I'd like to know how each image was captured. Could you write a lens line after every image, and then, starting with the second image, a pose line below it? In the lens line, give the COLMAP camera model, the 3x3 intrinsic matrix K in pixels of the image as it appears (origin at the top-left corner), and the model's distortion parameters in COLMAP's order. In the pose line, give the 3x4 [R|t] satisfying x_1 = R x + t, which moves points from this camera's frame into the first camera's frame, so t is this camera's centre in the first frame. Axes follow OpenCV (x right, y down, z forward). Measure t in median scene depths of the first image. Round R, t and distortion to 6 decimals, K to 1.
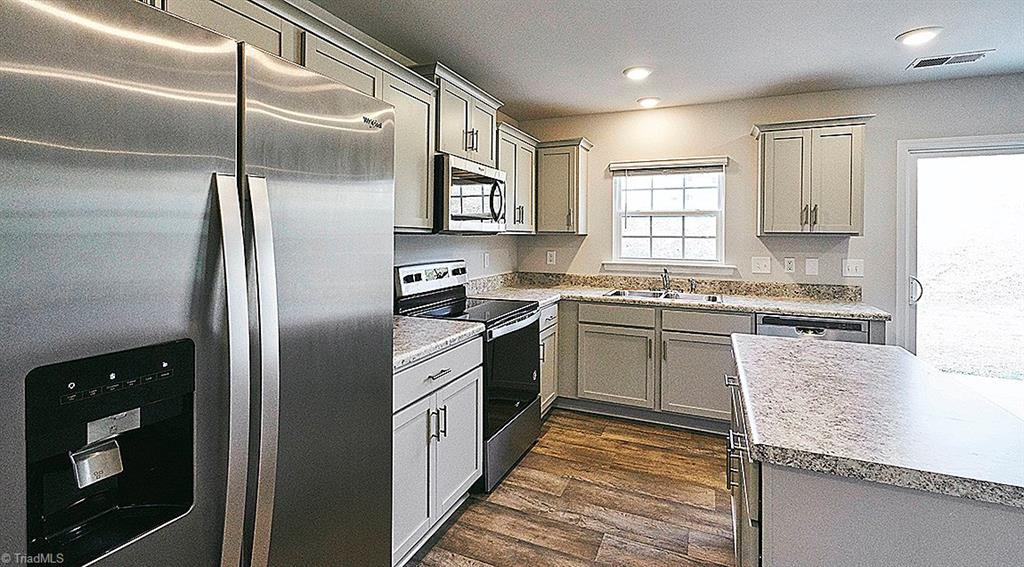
lens RADIAL K [[456.7, 0, 515.5], [0, 456.7, 235.5], [0, 0, 1]] dist [0.000120, 0.000019]
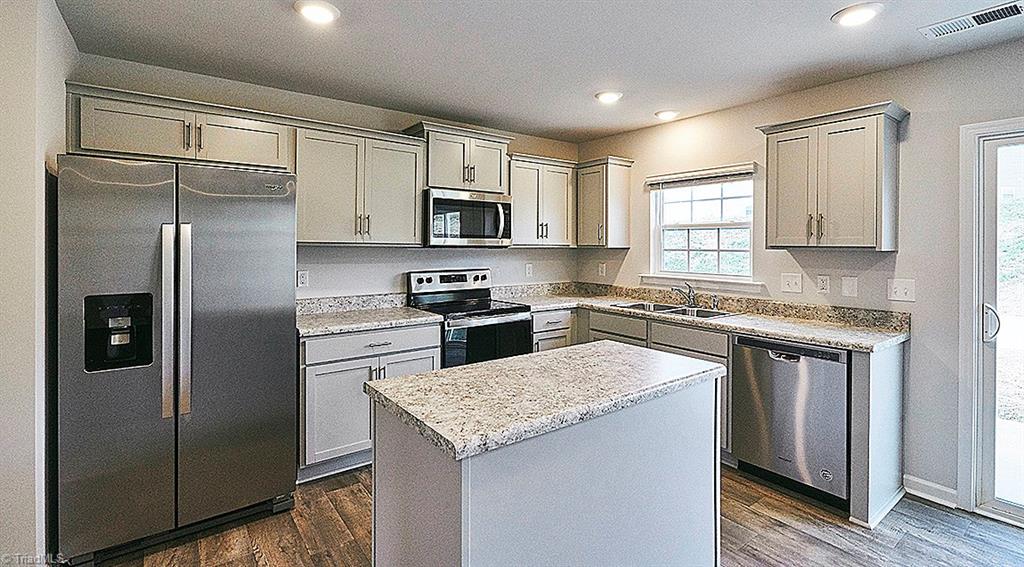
lens RADIAL K [[461.7, 0, 513.1], [0, 461.7, 247.1], [0, 0, 1]] dist [0.002715, -0.000093]
pose [[0.869540, 0.000192, -0.493862, 0.536739], [-0.000357, 1.000000, -0.000239, -0.003979], [0.493862, 0.000384, 0.869540, -0.042519]]
